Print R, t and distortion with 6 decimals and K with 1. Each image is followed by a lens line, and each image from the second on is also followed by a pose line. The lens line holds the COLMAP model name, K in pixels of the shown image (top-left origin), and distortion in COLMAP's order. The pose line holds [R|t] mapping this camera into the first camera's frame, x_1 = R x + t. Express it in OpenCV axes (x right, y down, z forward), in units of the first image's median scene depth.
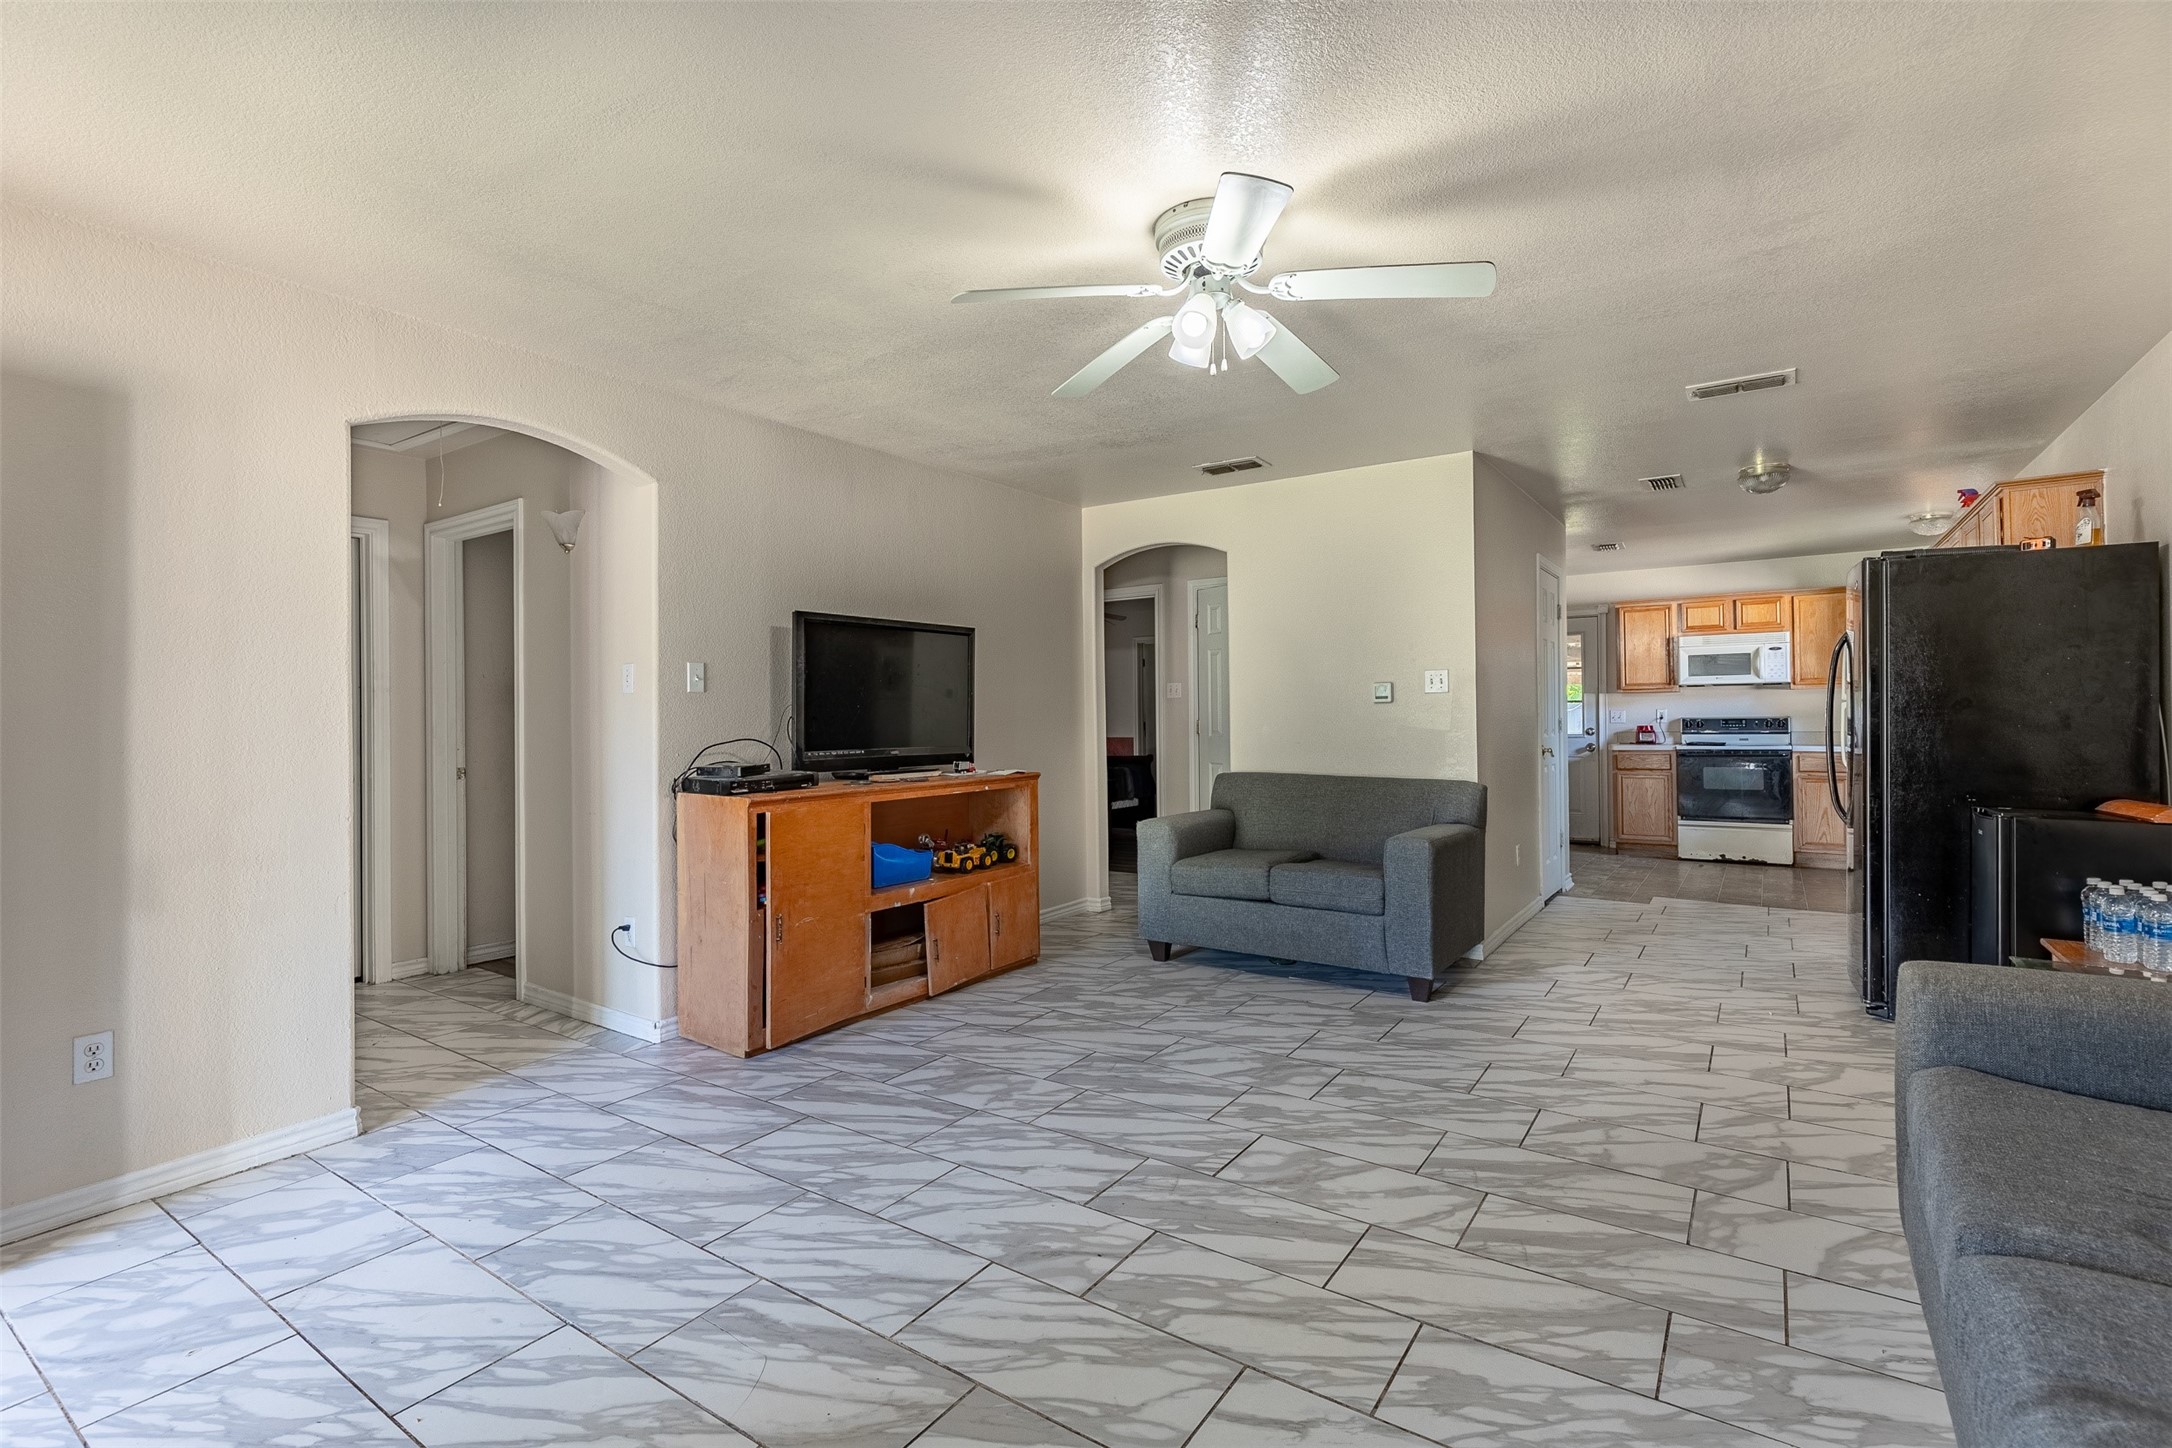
lens RADIAL K [[978.0, 0, 1102.0], [0, 978.0, 708.1], [0, 0, 1]] dist [0.004775, -0.001628]
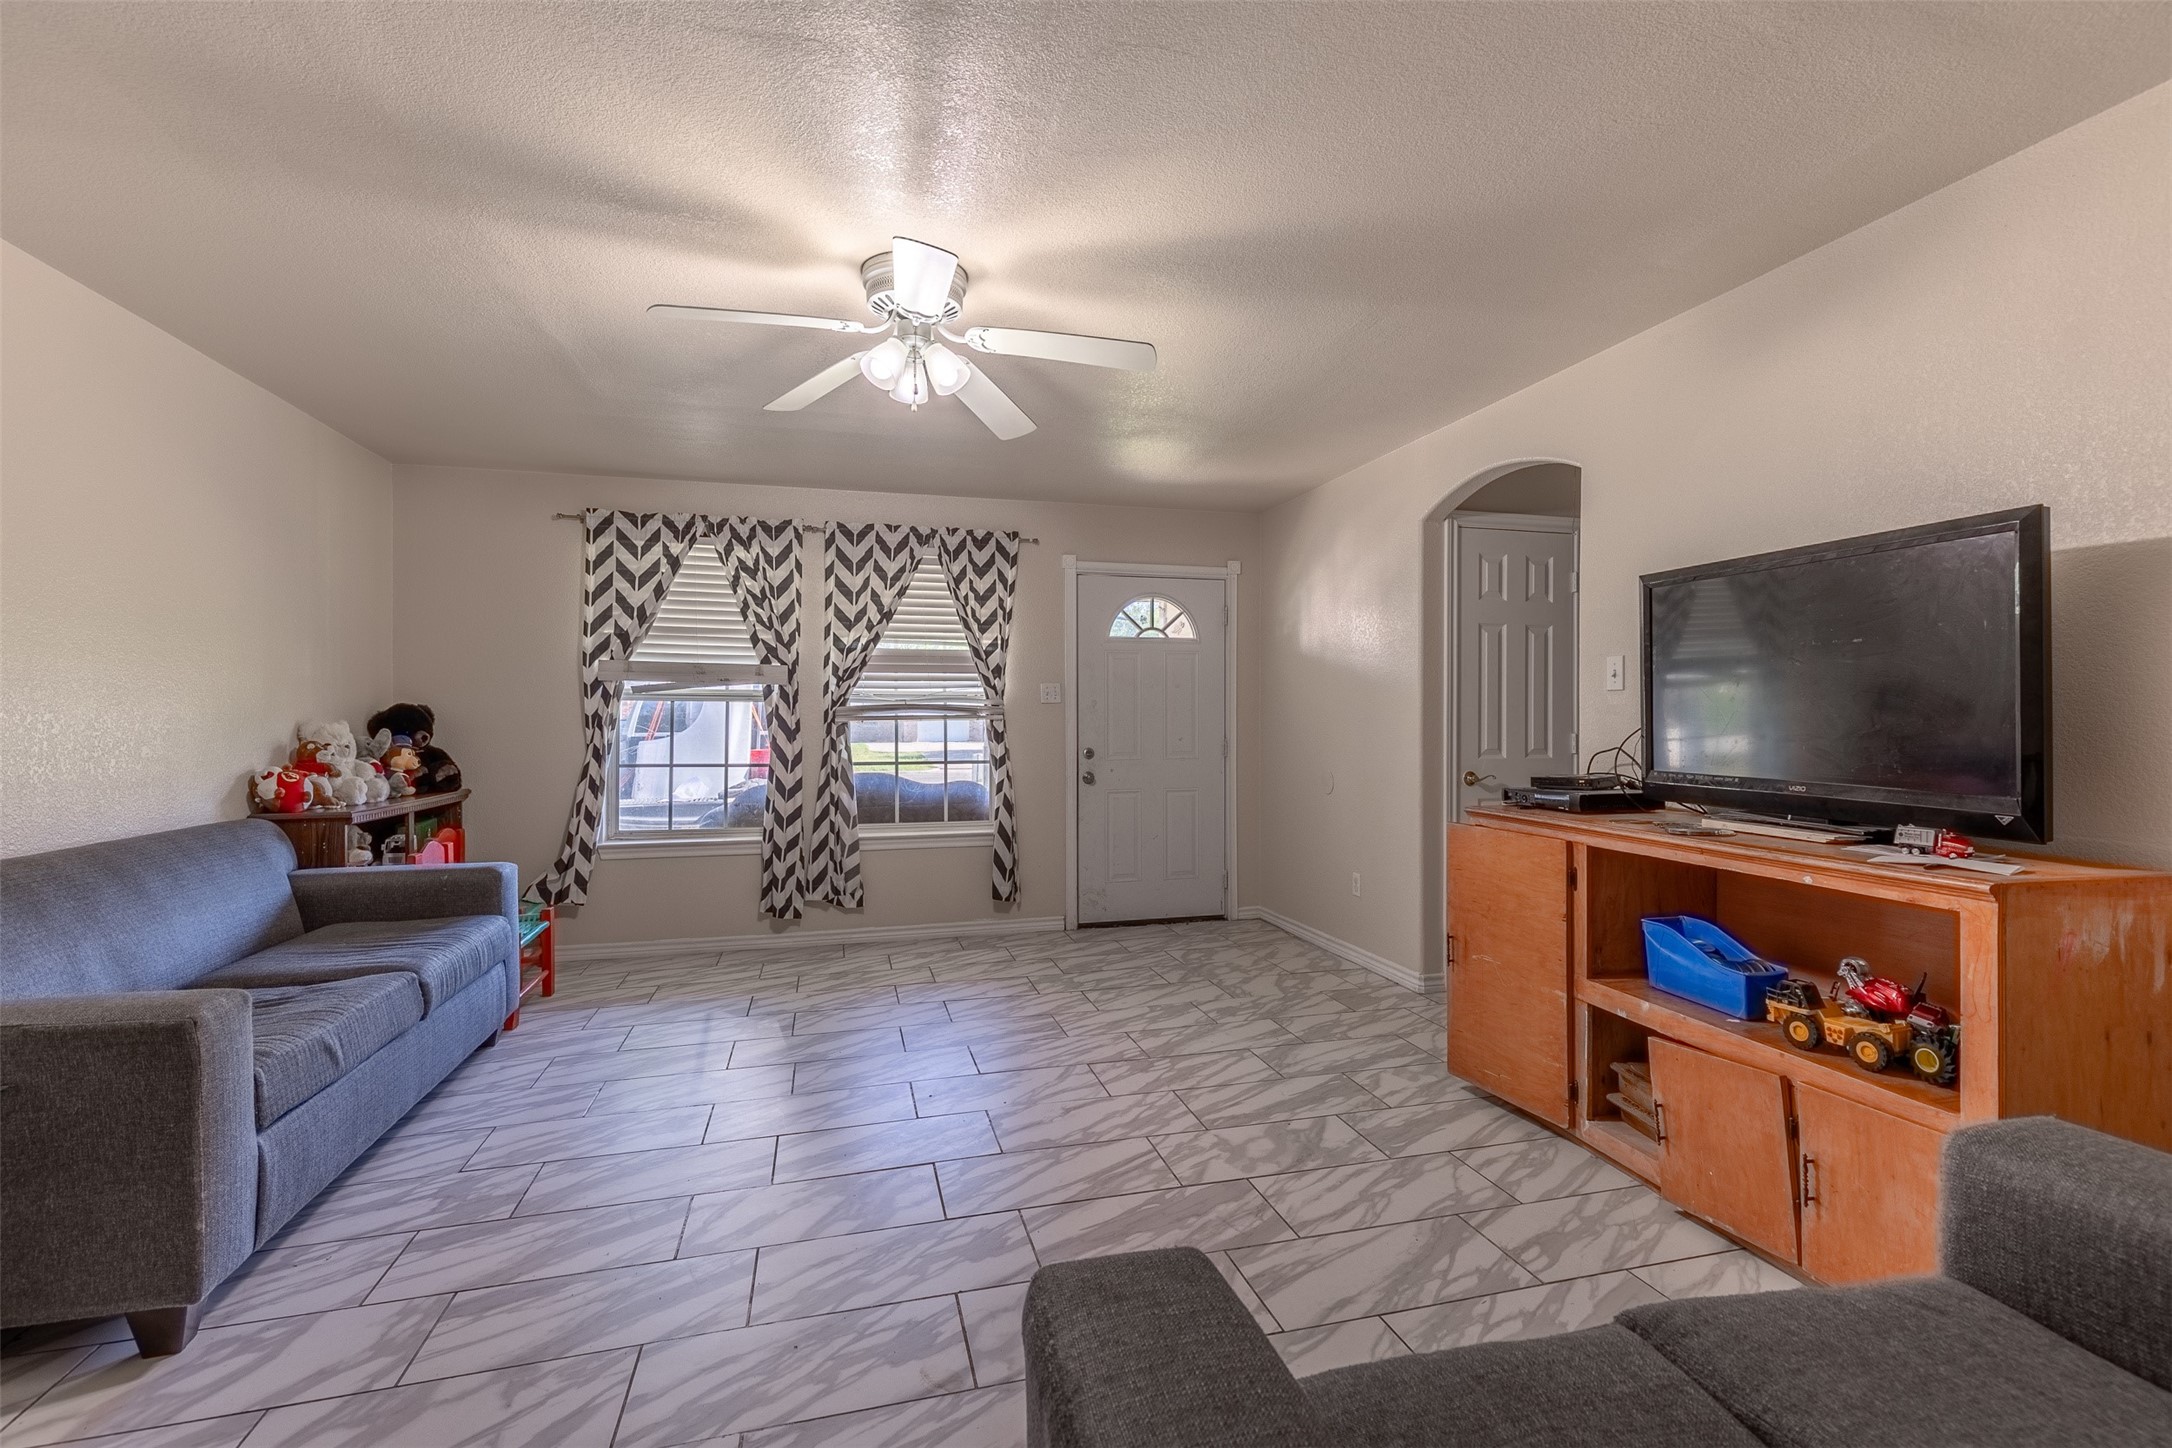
lens RADIAL K [[978.0, 0, 1095.7], [0, 978.0, 720.5], [0, 0, 1]] dist [0.004775, -0.001628]
pose [[-0.653808, 0.016394, -0.756482, 0.395420], [0.014405, 0.999854, 0.009218, -0.002018], [0.756523, -0.004870, -0.653949, 0.915422]]
